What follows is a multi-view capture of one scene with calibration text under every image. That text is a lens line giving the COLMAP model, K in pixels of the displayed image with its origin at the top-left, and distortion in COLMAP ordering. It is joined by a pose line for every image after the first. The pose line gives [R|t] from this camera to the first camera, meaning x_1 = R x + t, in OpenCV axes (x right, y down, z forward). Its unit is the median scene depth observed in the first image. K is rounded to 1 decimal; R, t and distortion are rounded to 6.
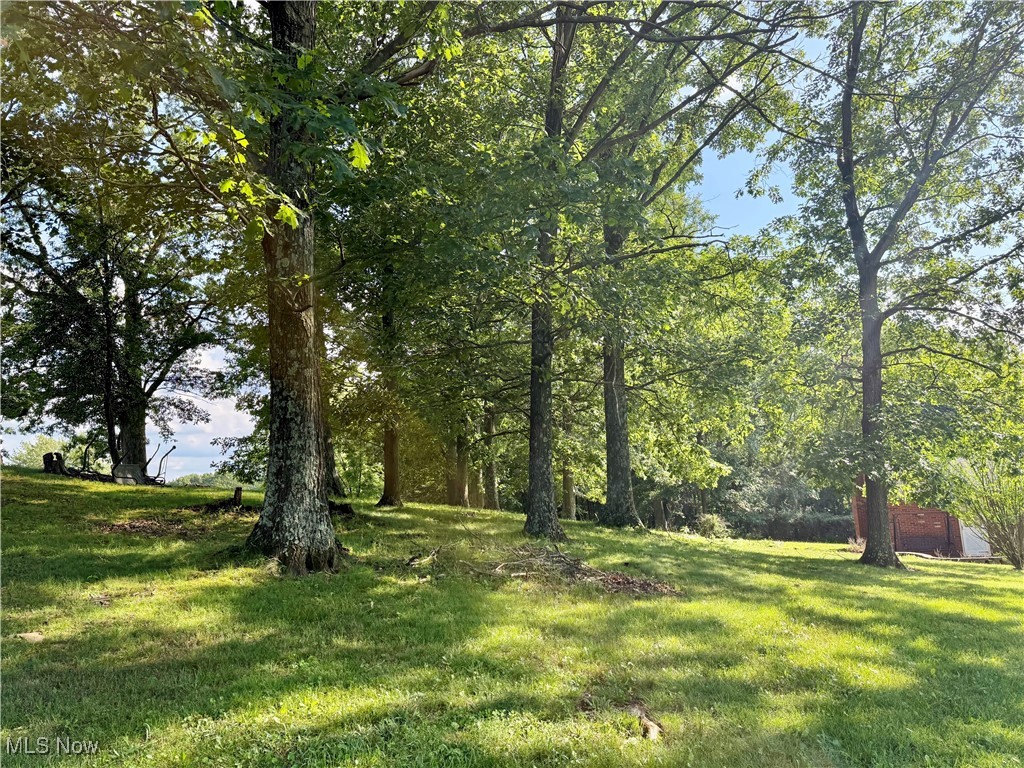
lens RADIAL K [[723.6, 0, 516.1], [0, 723.6, 388.8], [0, 0, 1]] dist [0.042619, -0.041477]
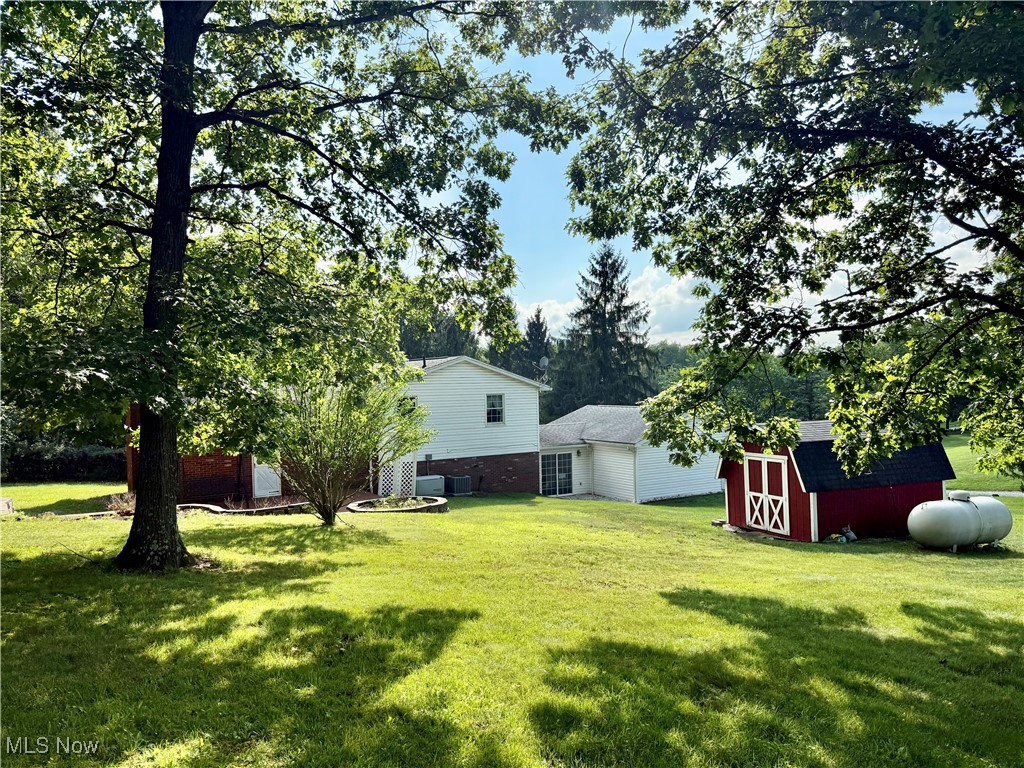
lens RADIAL K [[723.6, 0, 517.7], [0, 723.6, 398.6], [0, 0, 1]] dist [0.042619, -0.041477]
pose [[0.610999, 0.032080, 0.790981, 0.173238], [-0.120273, 0.991341, 0.052699, 0.041266], [-0.782442, -0.127332, 0.609566, 0.353906]]
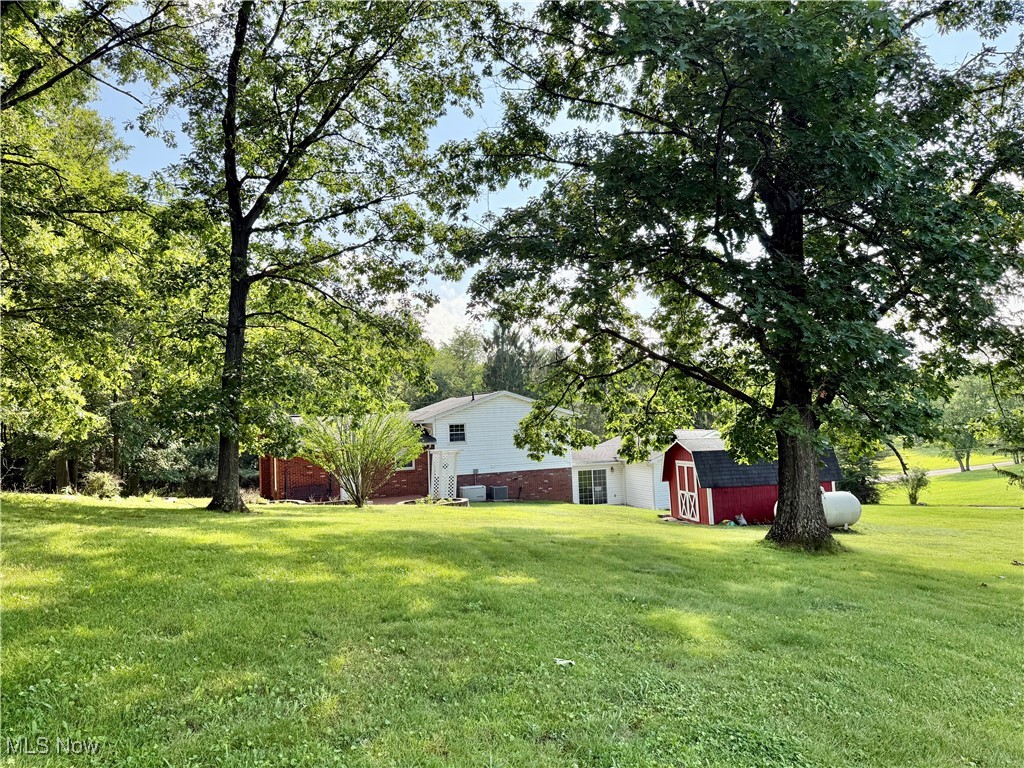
lens RADIAL K [[723.6, 0, 515.4], [0, 723.6, 389.0], [0, 0, 1]] dist [0.042619, -0.041477]
pose [[0.751894, 0.054261, 0.657047, 0.081599], [-0.089620, 0.995769, 0.020324, 0.003104], [-0.653164, -0.074167, 0.753575, -0.056485]]
